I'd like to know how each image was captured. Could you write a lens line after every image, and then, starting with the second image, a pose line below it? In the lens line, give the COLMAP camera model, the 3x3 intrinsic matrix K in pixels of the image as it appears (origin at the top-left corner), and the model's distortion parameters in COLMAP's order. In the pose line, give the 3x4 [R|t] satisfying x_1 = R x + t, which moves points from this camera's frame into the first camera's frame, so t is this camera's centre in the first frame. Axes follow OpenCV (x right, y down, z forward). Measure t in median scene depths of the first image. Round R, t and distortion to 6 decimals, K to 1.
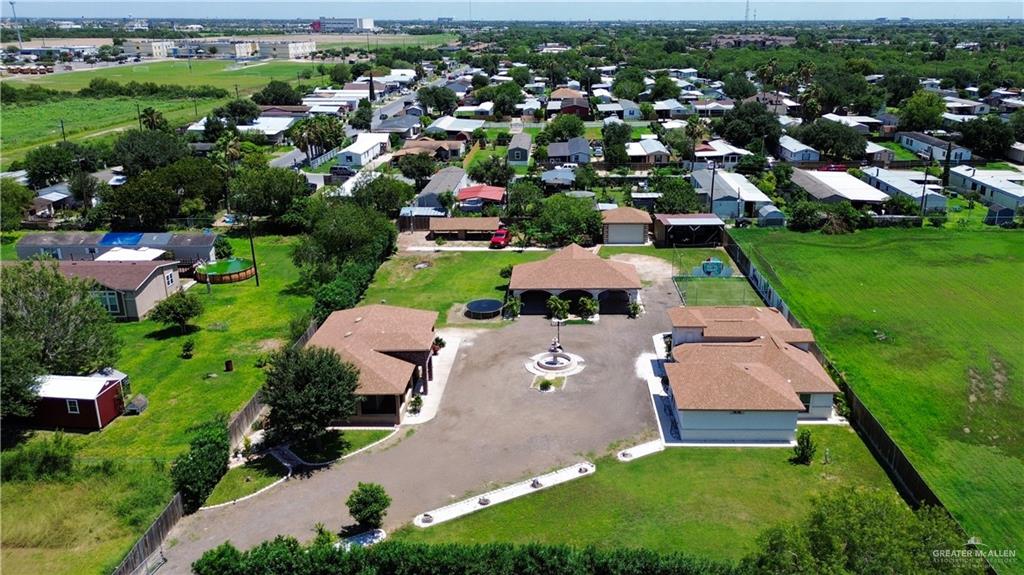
lens RADIAL K [[782.2, 0, 551.9], [0, 782.2, 269.7], [0, 0, 1]] dist [0.075188, -0.099574]
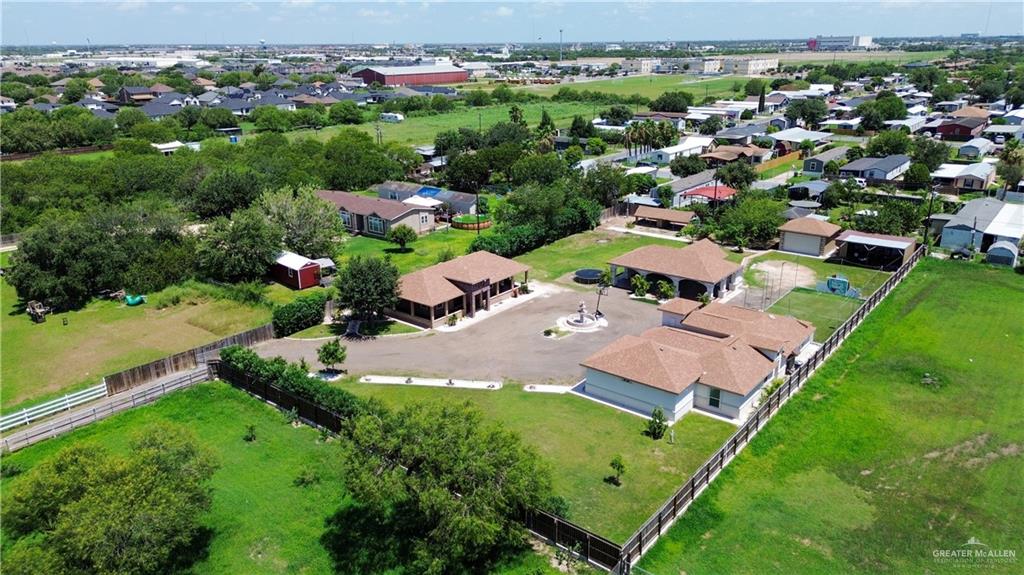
lens RADIAL K [[713.9, 0, 512.0], [0, 713.9, 287.5], [0, 0, 1]] dist [0.018525, -0.003436]
pose [[0.777732, 0.190891, -0.598910, 0.381687], [-0.175055, 0.980856, 0.085306, -0.004268], [0.603729, 0.038497, 0.796259, 0.045421]]
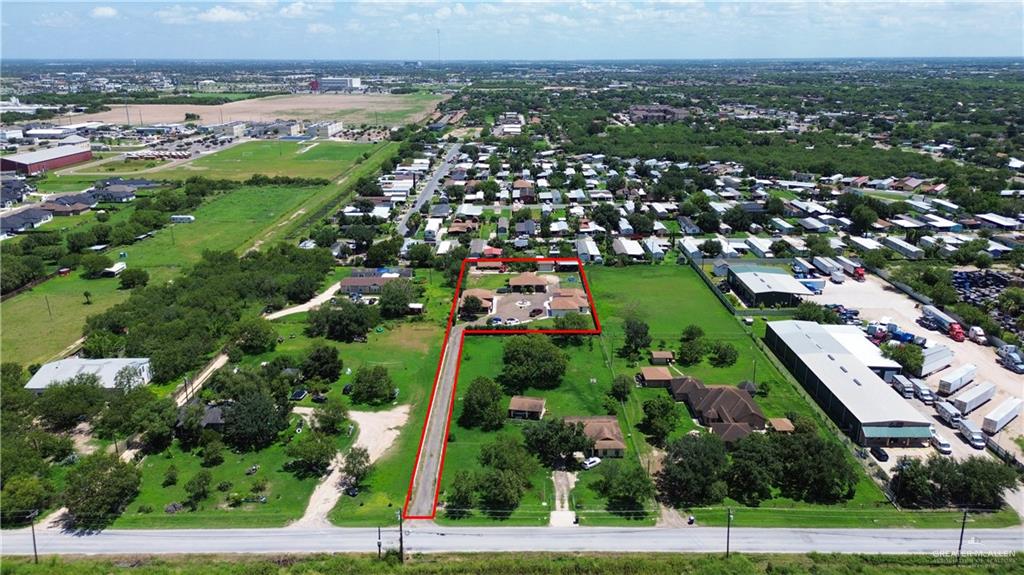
lens RADIAL K [[713.9, 0, 512.0], [0, 713.9, 287.5], [0, 0, 1]] dist [0.018525, -0.003436]
pose [[0.999954, -0.003396, 0.008996, -0.056351], [0.003364, 0.999988, 0.003606, 0.019440], [-0.009008, -0.003575, 0.999953, -1.721554]]
